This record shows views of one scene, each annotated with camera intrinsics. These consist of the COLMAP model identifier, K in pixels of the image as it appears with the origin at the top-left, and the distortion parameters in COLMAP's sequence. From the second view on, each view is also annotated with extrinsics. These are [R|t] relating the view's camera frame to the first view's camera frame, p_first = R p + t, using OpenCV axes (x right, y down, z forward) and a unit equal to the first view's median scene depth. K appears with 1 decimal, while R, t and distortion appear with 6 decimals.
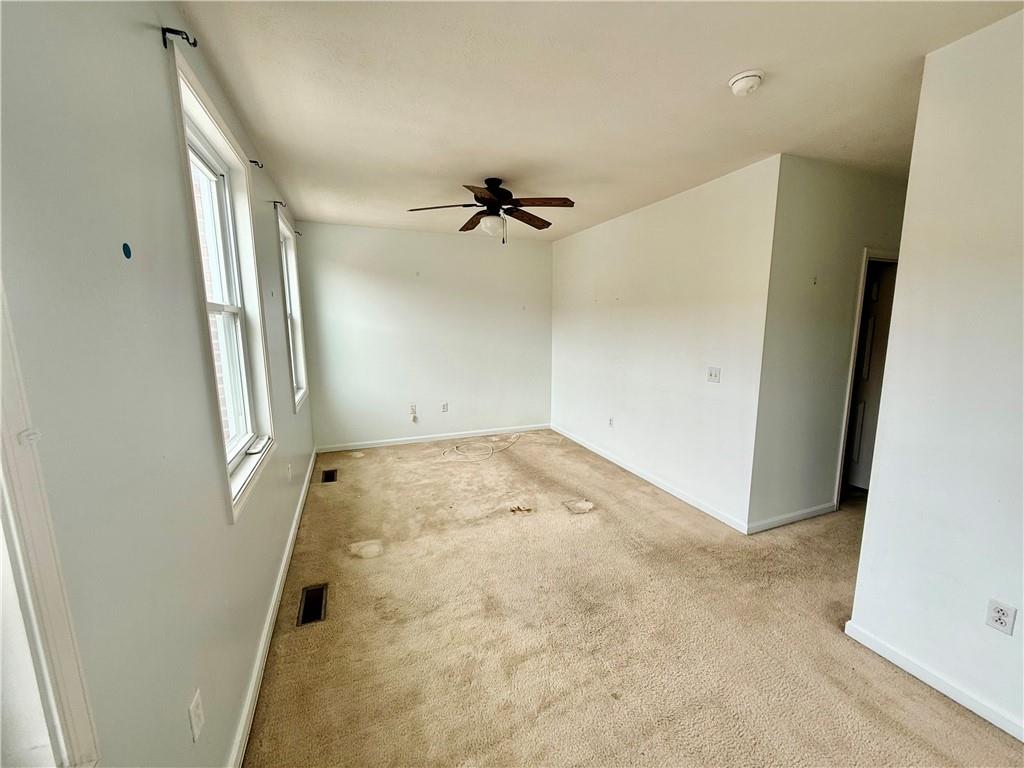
lens RADIAL K [[407.6, 0, 513.6], [0, 407.6, 387.2], [0, 0, 1]] dist [0.003718, -0.000195]
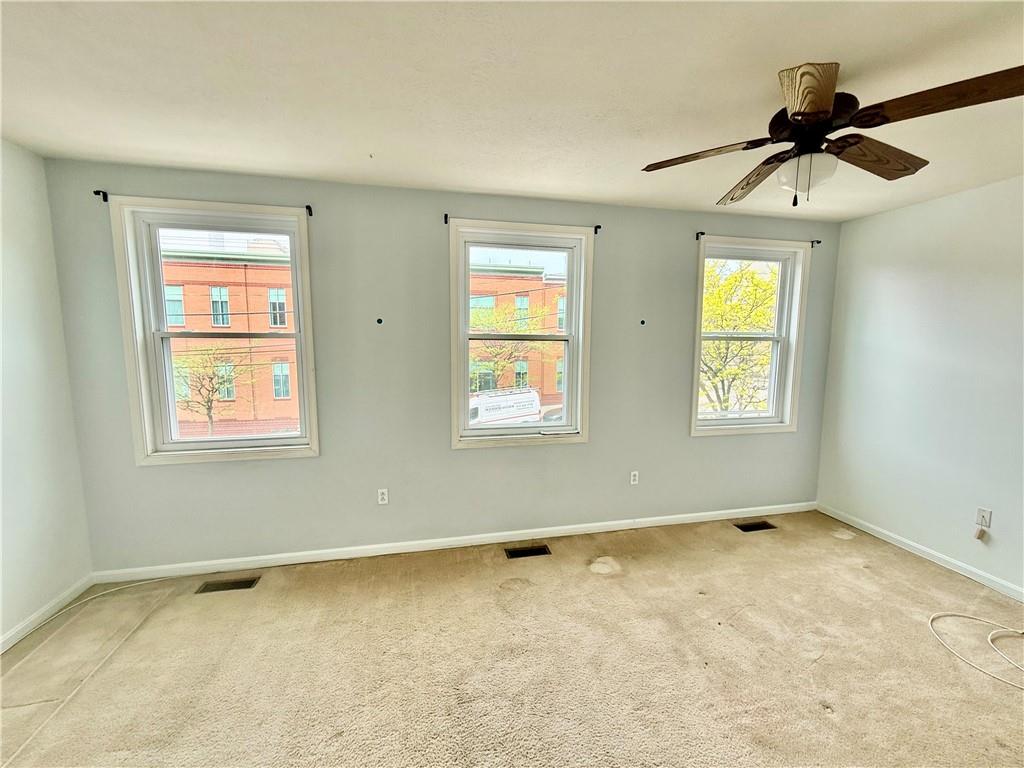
lens RADIAL K [[407.6, 0, 512.5], [0, 407.6, 383.4], [0, 0, 1]] dist [0.003718, -0.000195]
pose [[-0.165519, 0.112410, -0.979779, 0.426720], [-0.157557, 0.977708, 0.138790, -0.111891], [0.973539, 0.177344, -0.144119, 0.551891]]
